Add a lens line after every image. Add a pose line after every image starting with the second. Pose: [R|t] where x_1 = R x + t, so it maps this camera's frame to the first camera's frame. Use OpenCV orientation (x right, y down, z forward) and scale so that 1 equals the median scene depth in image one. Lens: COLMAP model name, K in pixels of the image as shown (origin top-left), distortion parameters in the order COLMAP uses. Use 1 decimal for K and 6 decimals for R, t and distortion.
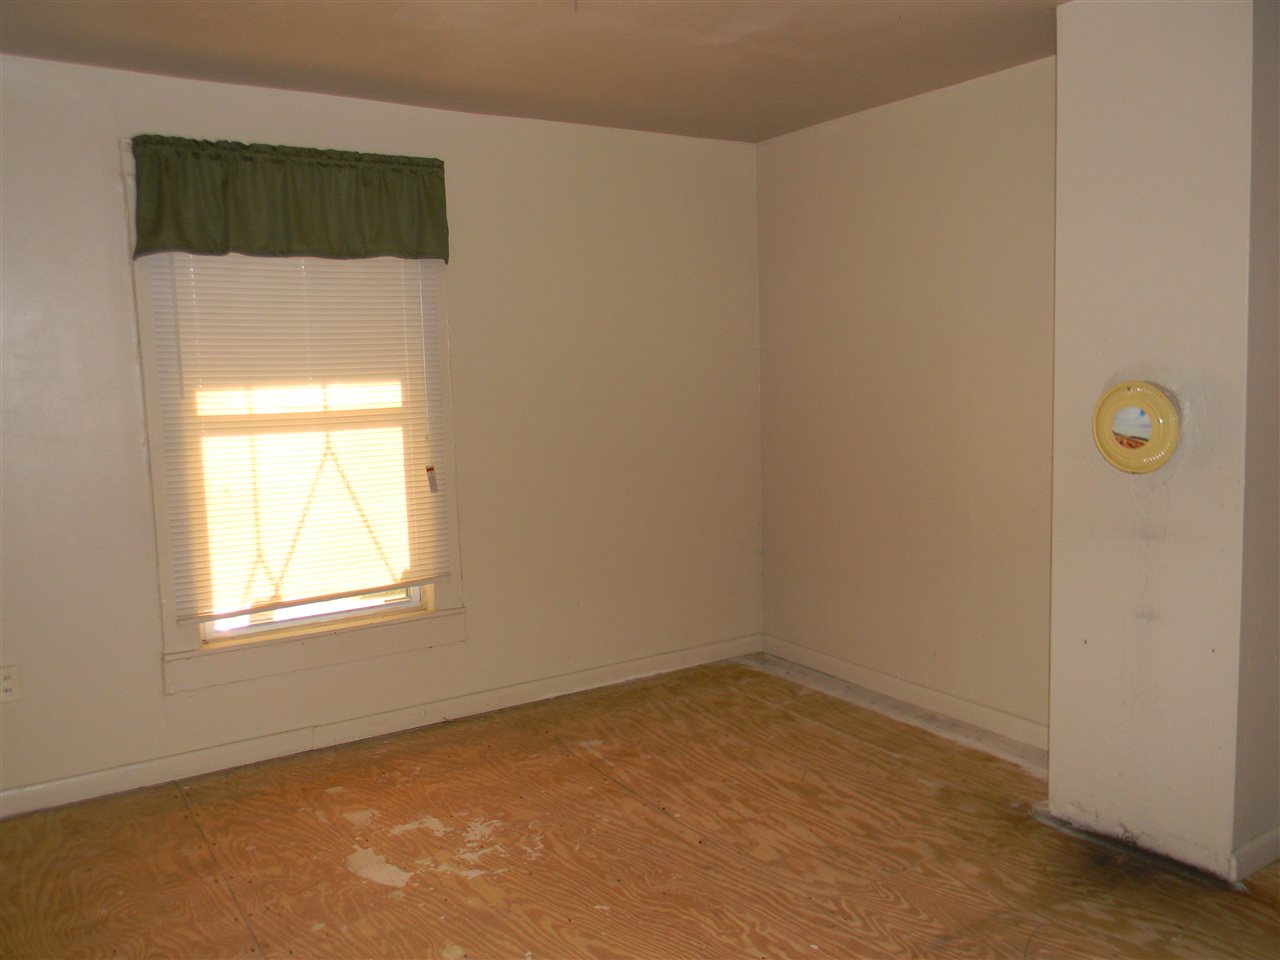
lens RADIAL K [[1069.1, 0, 639.5], [0, 1069.1, 478.2], [0, 0, 1]] dist [0.037118, -0.039944]
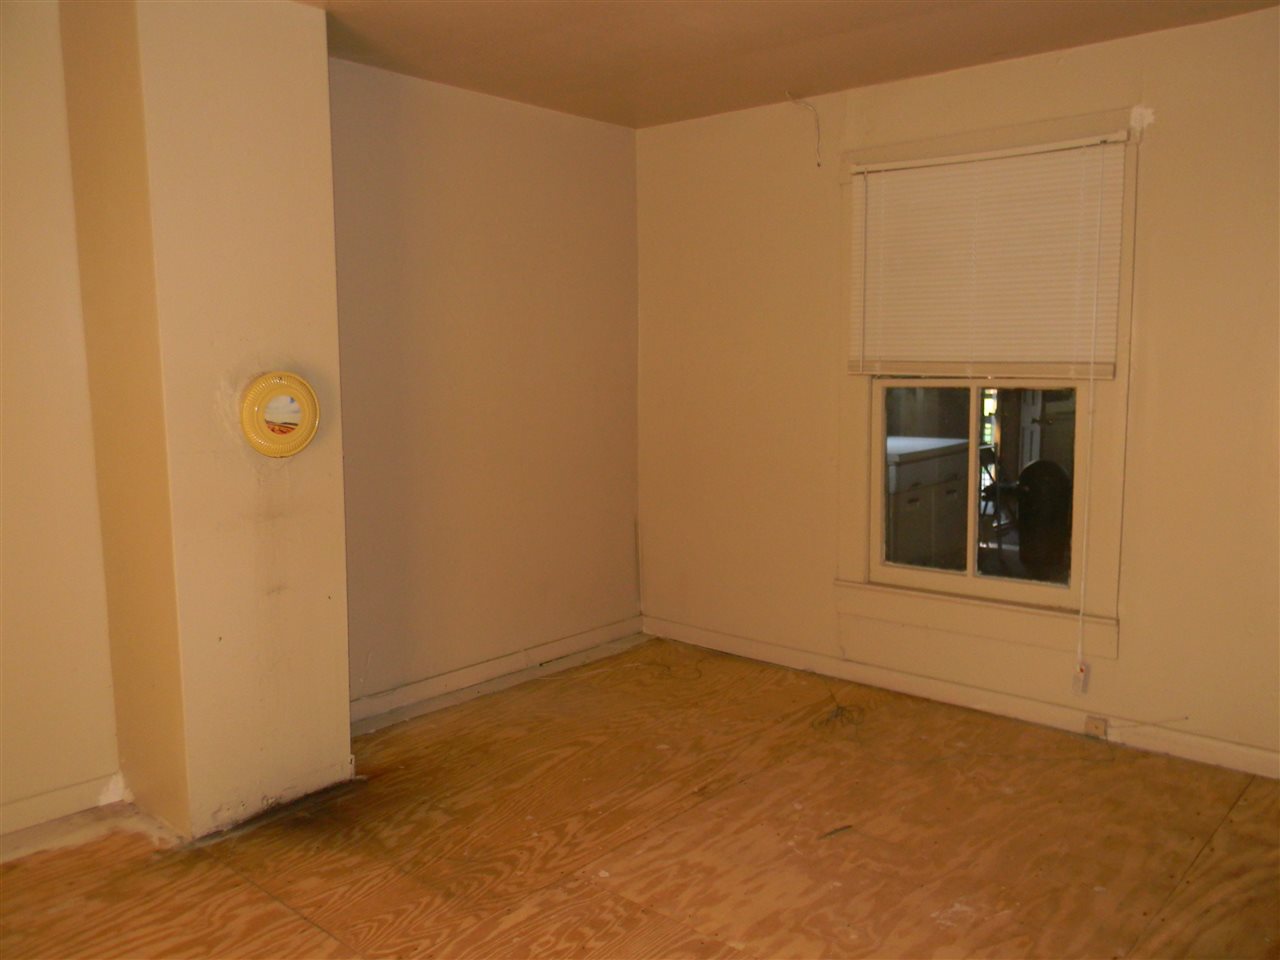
lens RADIAL K [[1069.1, 0, 639.8], [0, 1069.1, 481.8], [0, 0, 1]] dist [0.037118, -0.039944]
pose [[-0.291677, -0.088129, 0.952448, -0.666791], [0.108728, 0.986238, 0.124552, -0.074885], [-0.950317, 0.139886, -0.278081, 0.959271]]
